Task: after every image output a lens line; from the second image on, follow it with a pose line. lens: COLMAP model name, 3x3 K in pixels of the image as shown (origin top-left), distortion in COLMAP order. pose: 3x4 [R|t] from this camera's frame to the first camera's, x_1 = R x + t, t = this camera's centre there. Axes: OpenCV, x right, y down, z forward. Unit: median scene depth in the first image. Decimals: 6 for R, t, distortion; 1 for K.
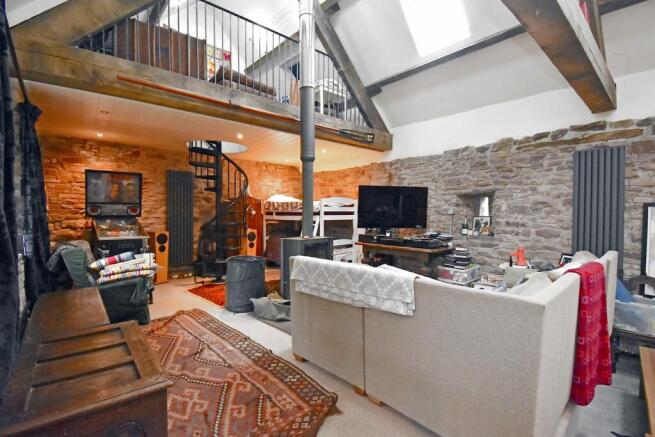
lens RADIAL K [[293.1, 0, 329.2], [0, 293.1, 220.1], [0, 0, 1]] dist [0.003348, -0.011599]
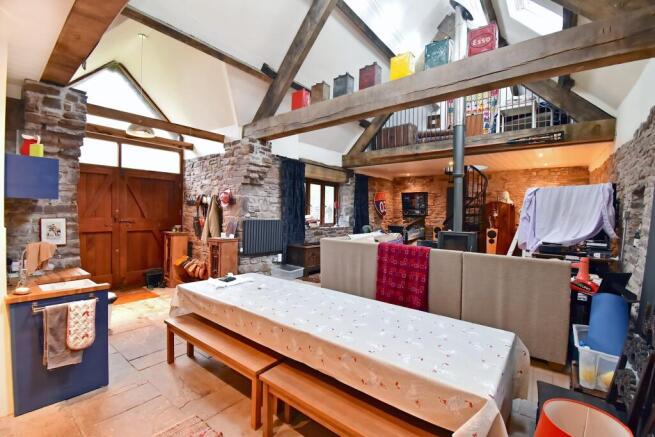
lens RADIAL K [[293.1, 0, 329.2], [0, 293.1, 220.1], [0, 0, 1]] dist [0.003348, -0.011599]
pose [[0.182789, 0.022860, -0.982886, 1.258132], [-0.041840, 0.999005, 0.015454, 0.006929], [0.982262, 0.038300, 0.183563, 0.153730]]
